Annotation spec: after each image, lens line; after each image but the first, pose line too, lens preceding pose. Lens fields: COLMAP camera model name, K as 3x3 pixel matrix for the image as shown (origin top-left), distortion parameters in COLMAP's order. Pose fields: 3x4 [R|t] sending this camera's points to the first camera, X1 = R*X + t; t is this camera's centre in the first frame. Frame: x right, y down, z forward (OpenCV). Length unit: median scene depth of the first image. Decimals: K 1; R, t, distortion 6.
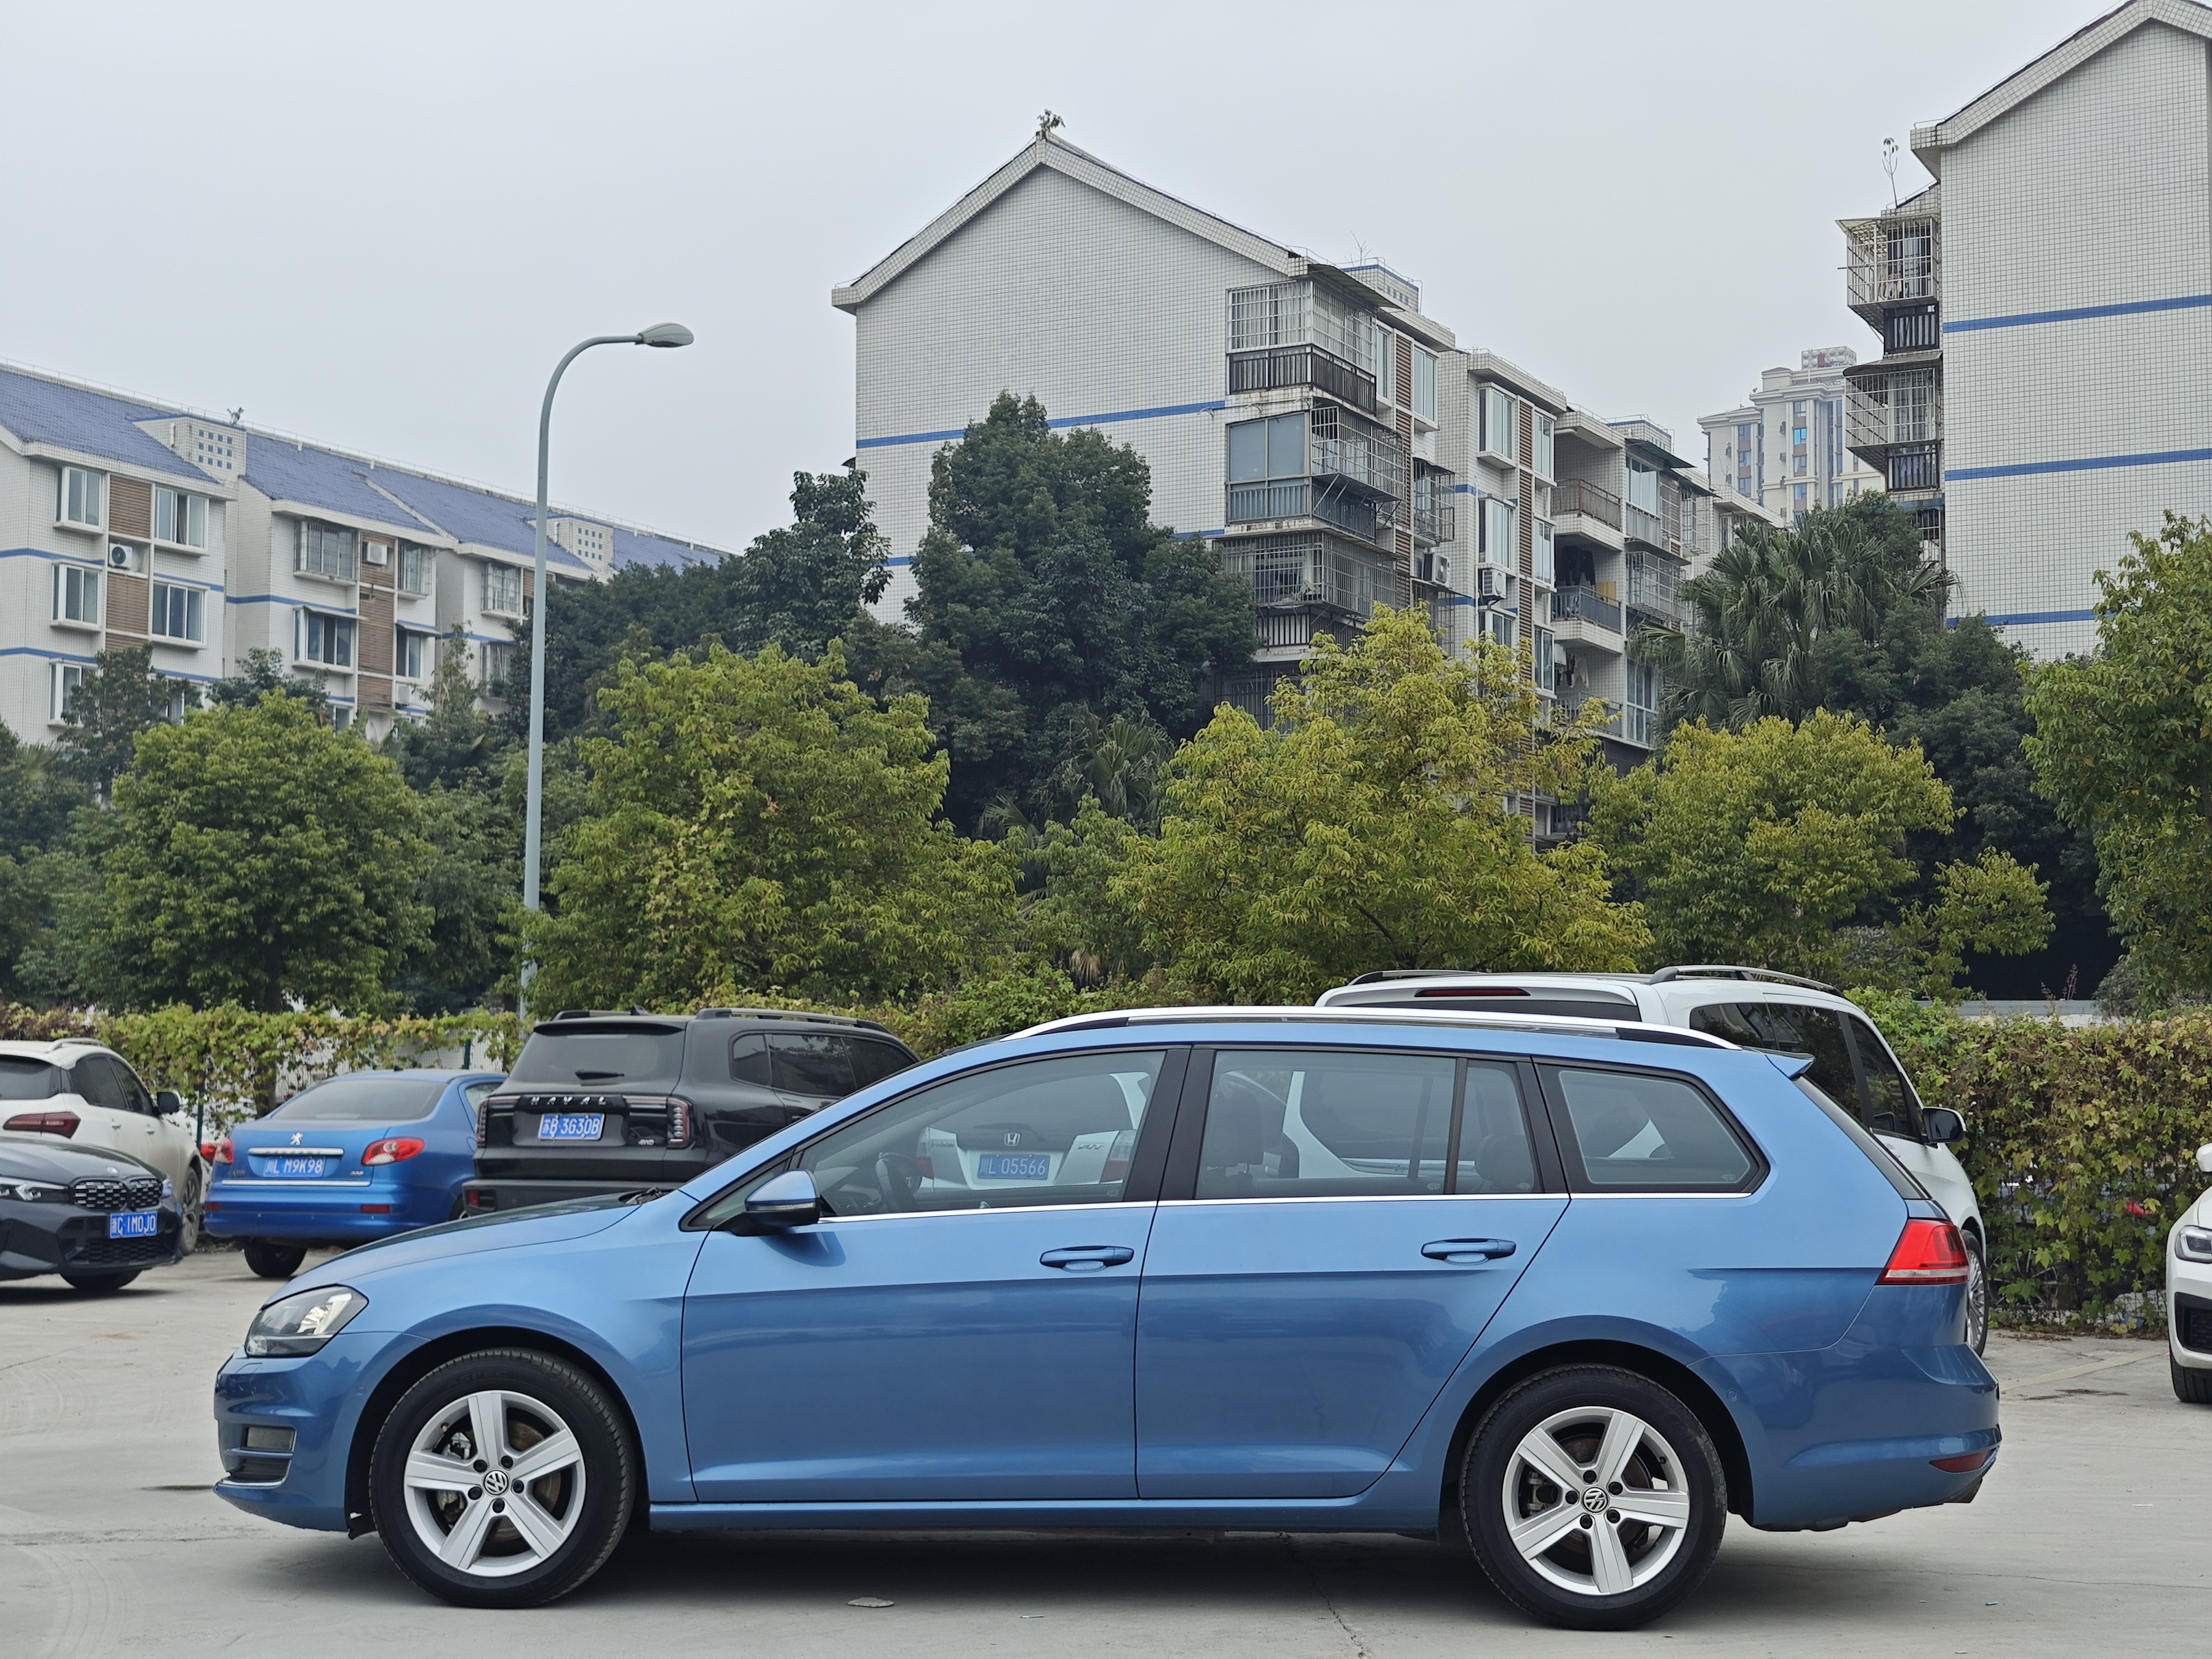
lens RADIAL K [[2976.8, 0, 1106.0], [0, 2976.8, 829.5], [0, 0, 1]] dist [-0.016615, -0.023217]
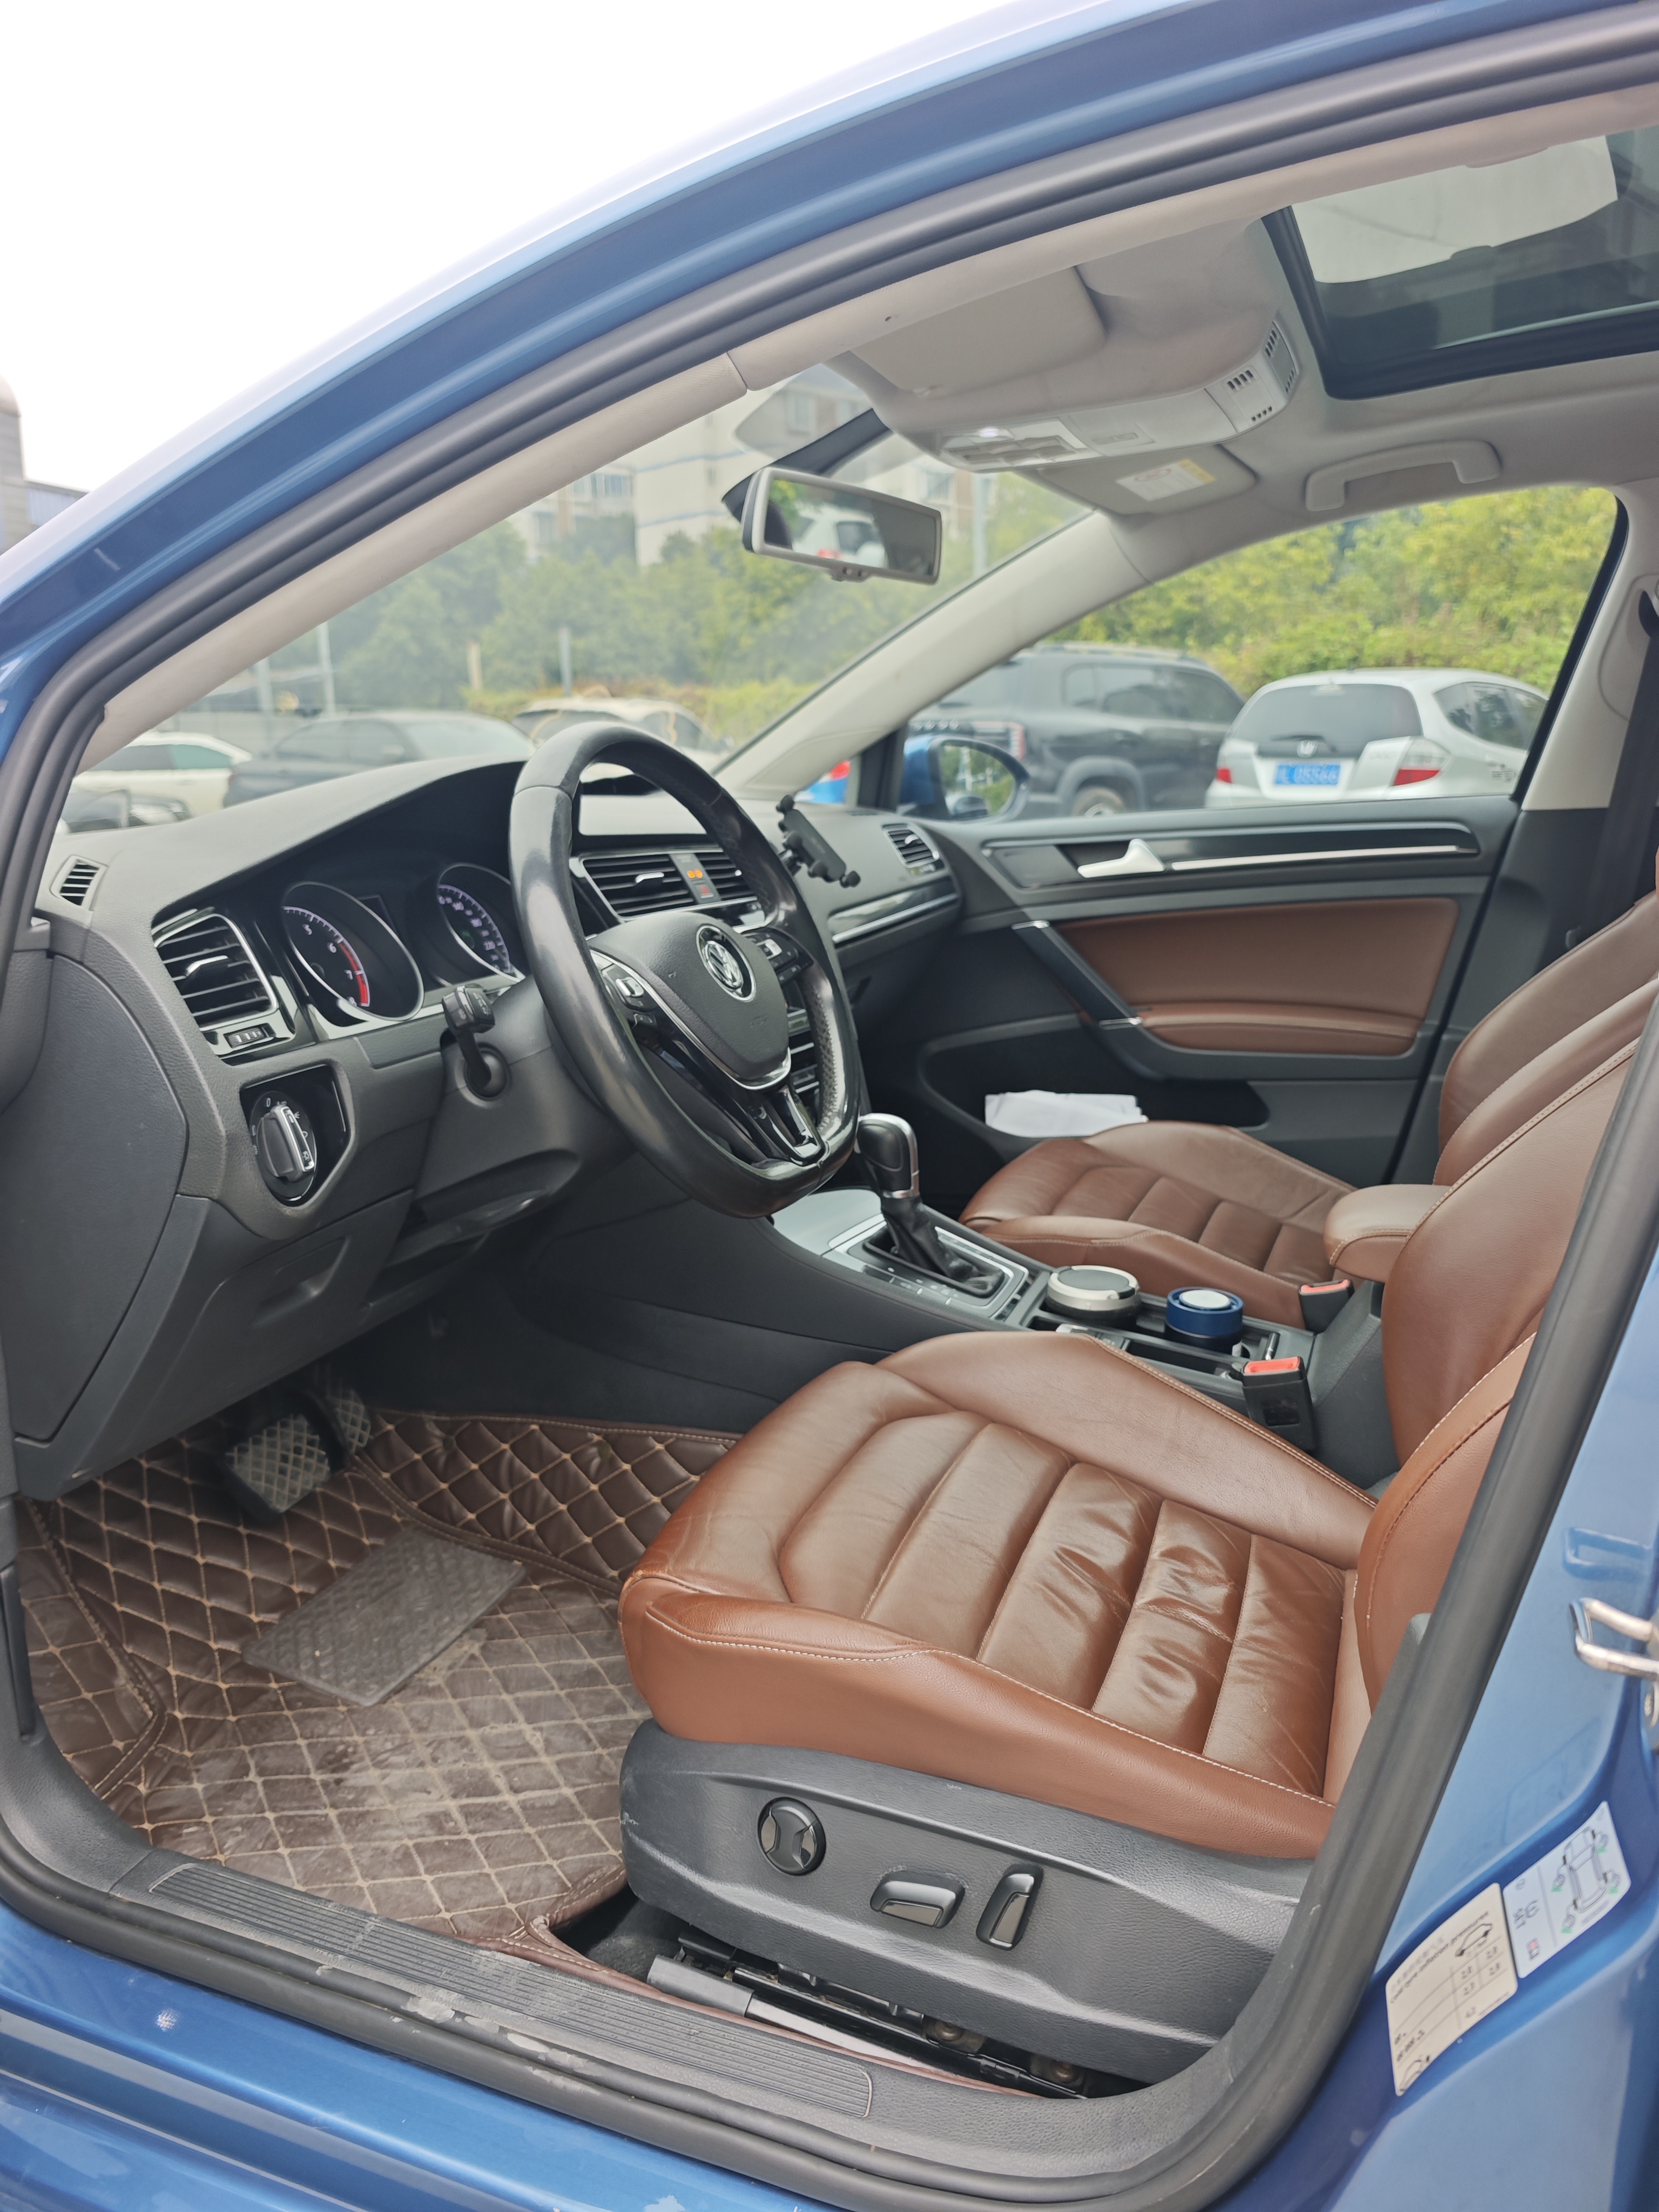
lens RADIAL K [[1559.3, 0, 829.5], [0, 1559.3, 1106.0], [0, 0, 1]] dist [-0.041160, 0.000099]
pose [[0.943562, 0.052694, -0.326976, -0.002995], [0.052334, 0.951137, 0.304300, 0.032892], [0.327034, -0.304238, 0.894700, 0.285186]]
